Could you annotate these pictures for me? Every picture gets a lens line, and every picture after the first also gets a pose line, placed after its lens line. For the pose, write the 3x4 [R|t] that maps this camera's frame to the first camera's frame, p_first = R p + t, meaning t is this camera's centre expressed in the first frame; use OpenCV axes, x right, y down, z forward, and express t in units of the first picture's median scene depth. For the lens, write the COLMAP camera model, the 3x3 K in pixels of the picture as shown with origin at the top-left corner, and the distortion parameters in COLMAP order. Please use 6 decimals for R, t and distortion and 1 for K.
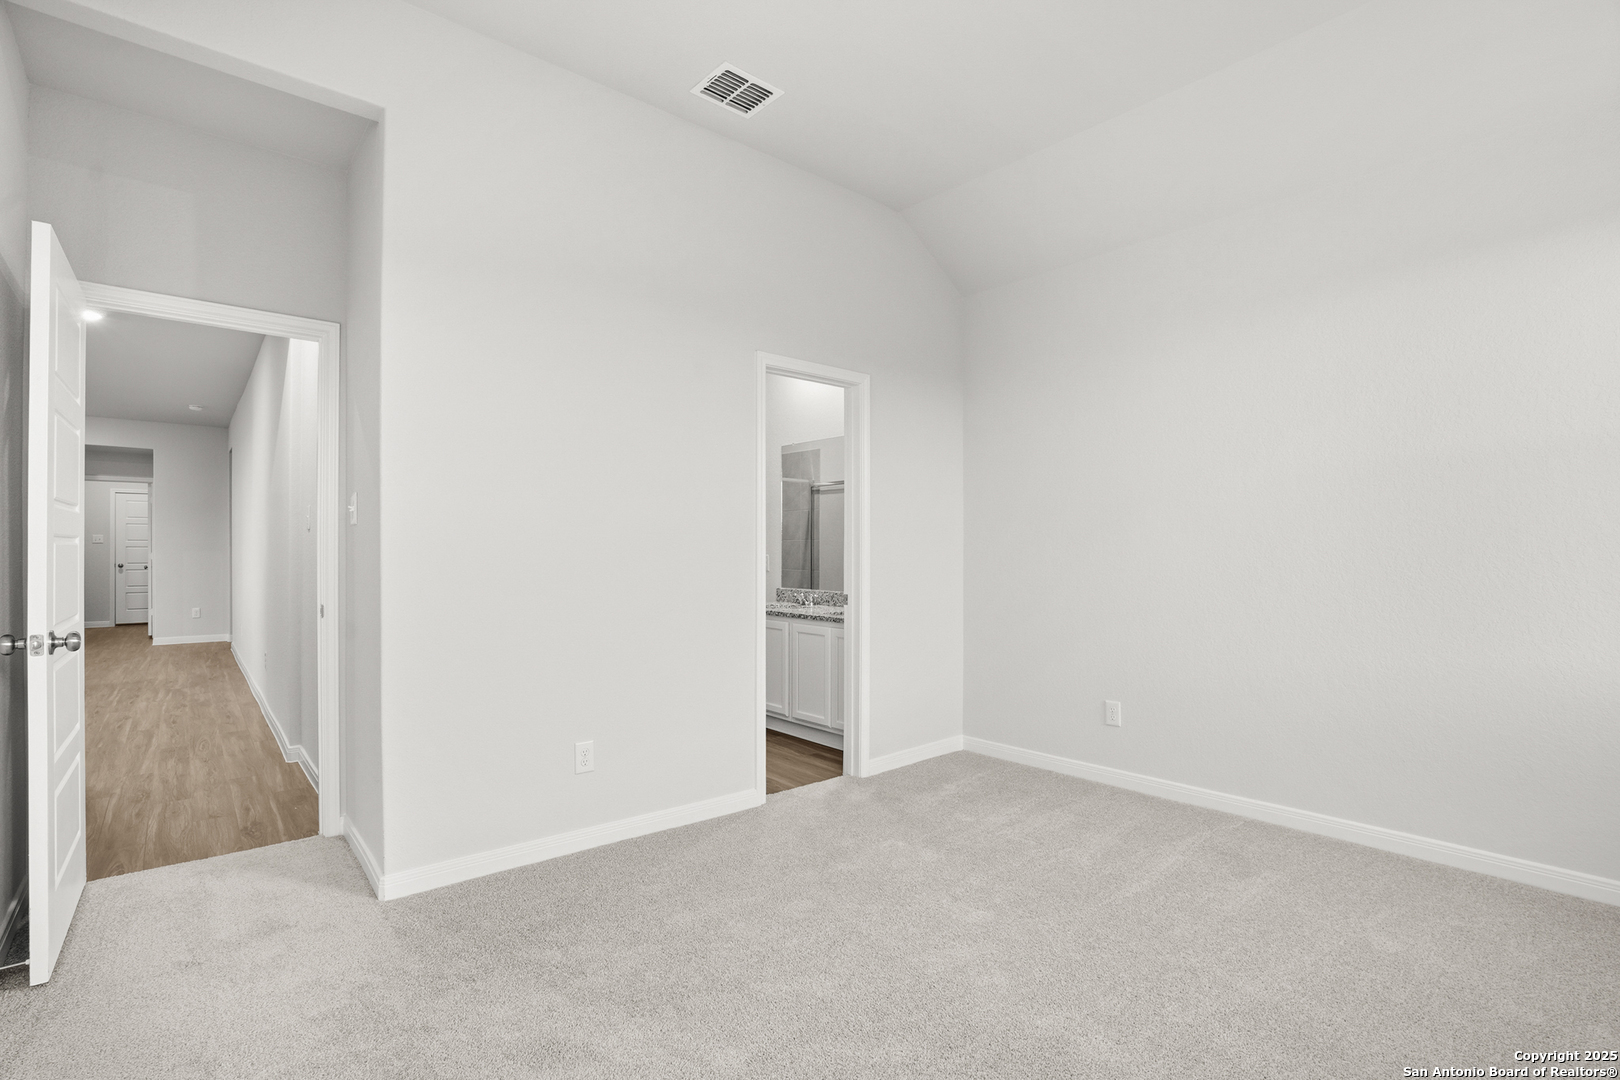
lens RADIAL K [[765.2, 0, 805.3], [0, 765.2, 549.3], [0, 0, 1]] dist [-0.043863, 0.011291]
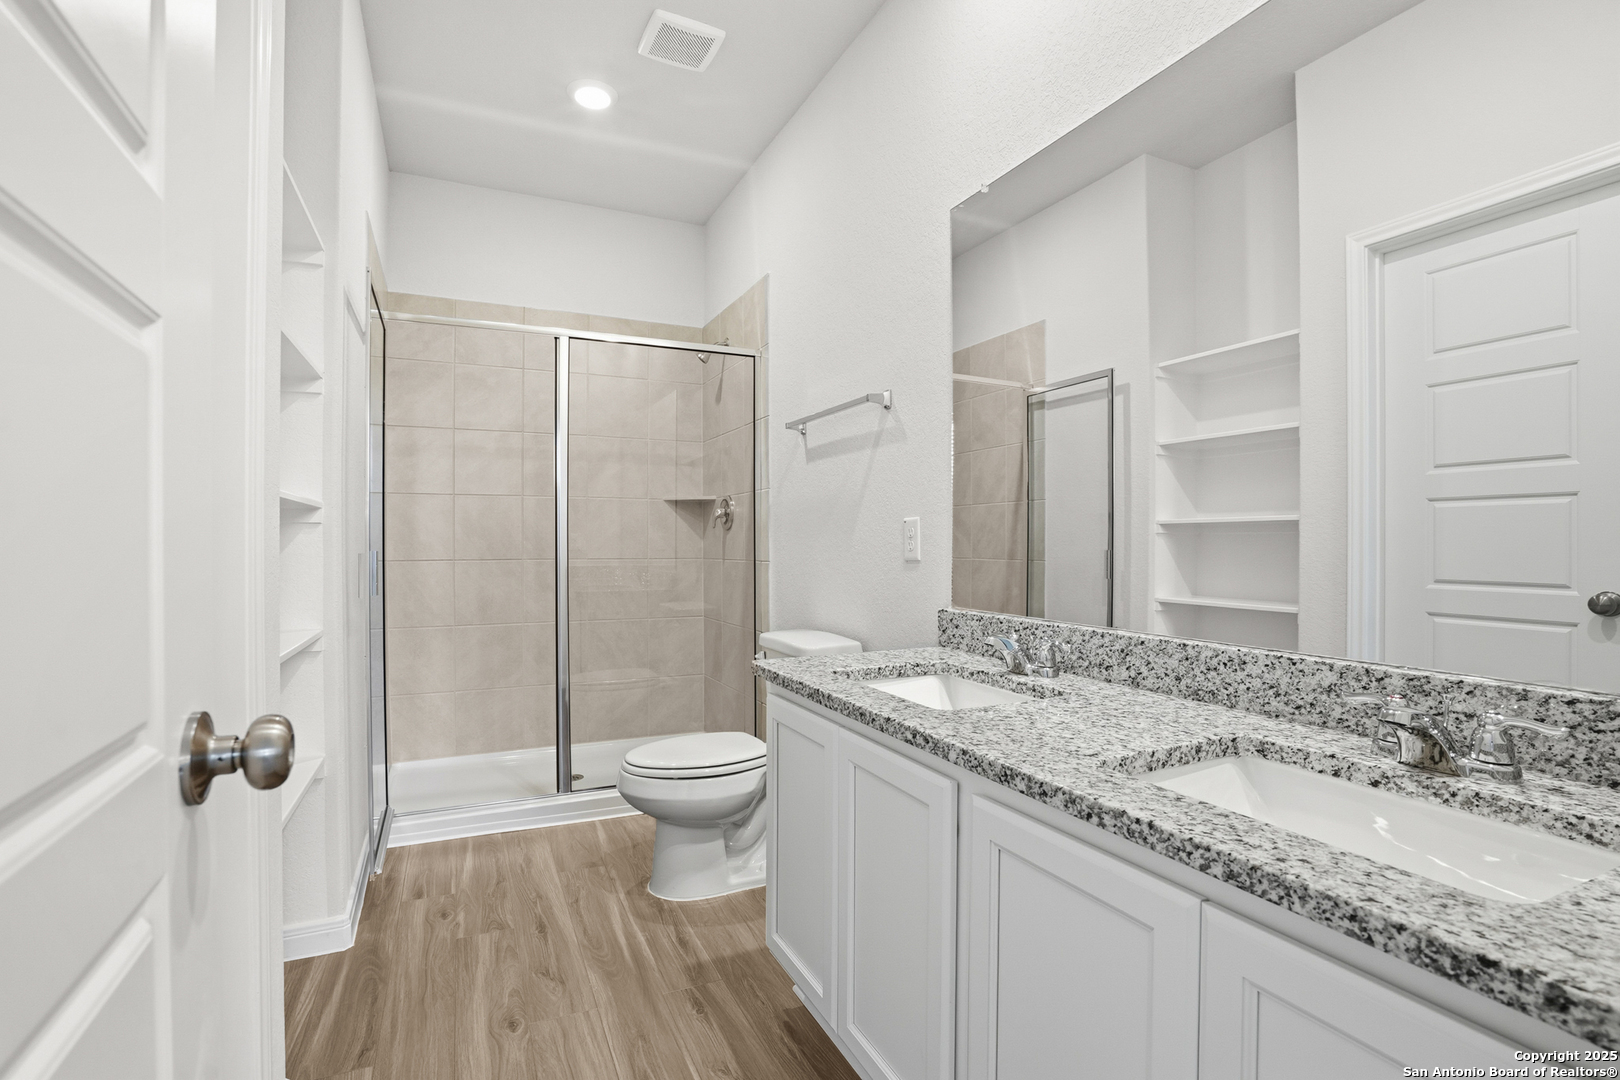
lens RADIAL K [[765.2, 0, 812.0], [0, 765.2, 543.8], [0, 0, 1]] dist [-0.043863, 0.011291]
pose [[0.968308, 0.001937, -0.249752, -0.004380], [-0.000252, 0.999977, 0.006780, 0.013257], [0.249760, -0.006502, 0.968286, 0.473807]]
